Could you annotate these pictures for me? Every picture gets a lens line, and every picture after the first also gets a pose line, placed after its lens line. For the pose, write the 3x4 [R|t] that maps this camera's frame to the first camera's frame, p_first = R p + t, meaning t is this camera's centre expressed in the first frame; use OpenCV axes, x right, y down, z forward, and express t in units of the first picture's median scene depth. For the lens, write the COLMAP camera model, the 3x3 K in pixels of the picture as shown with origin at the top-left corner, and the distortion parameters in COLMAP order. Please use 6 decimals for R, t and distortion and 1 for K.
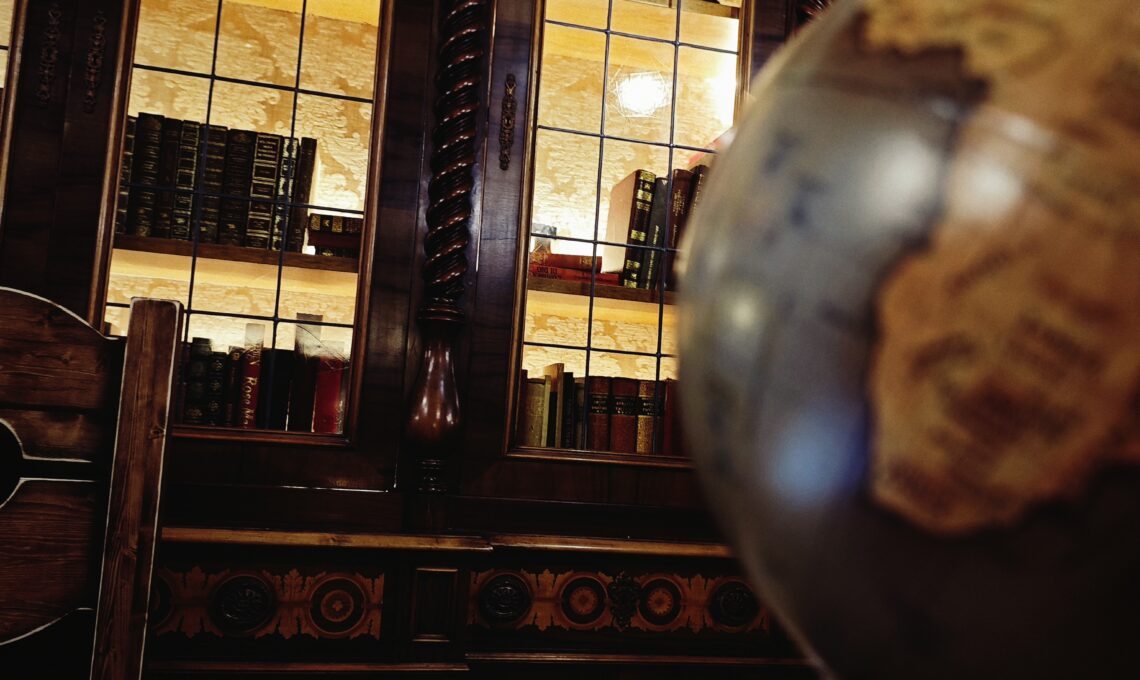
lens RADIAL K [[1073.1, 0, 570.0], [0, 1073.1, 340.0], [0, 0, 1]] dist [0.011246, 0.009493]
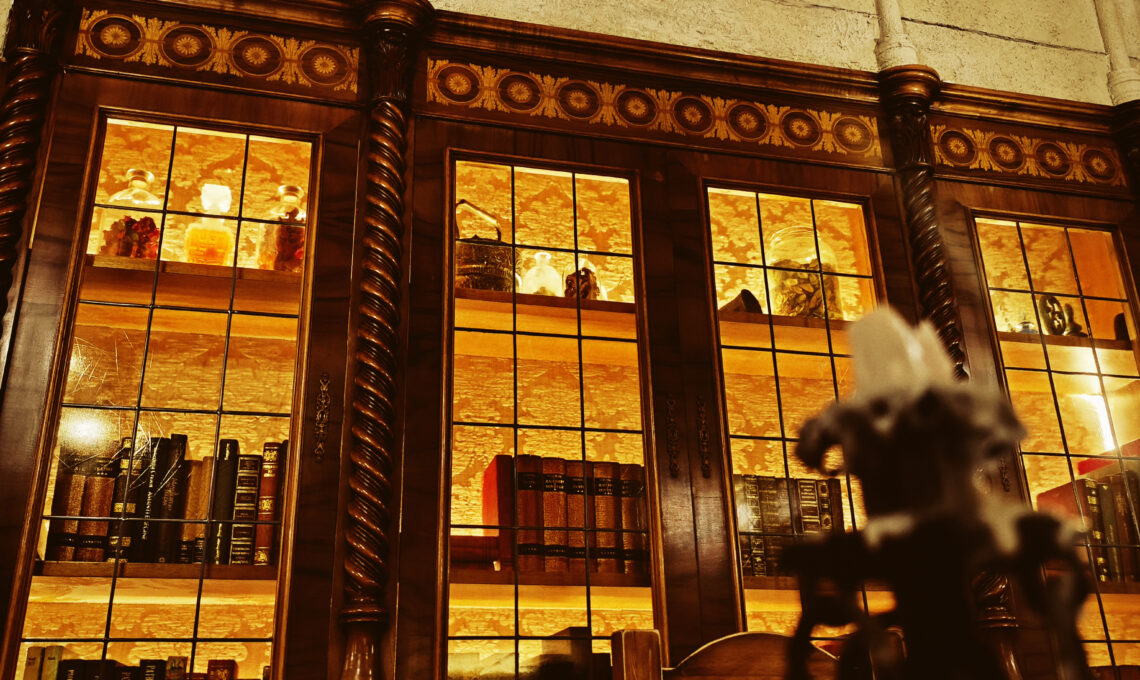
lens RADIAL K [[1020.5, 0, 570.0], [0, 1020.5, 340.0], [0, 0, 1]] dist [0.123333, -0.174783]
pose [[0.995551, -0.092416, 0.018361, -0.502541], [0.093936, 0.958292, -0.269911, -0.049318], [0.007349, 0.270435, 0.962710, -0.143605]]
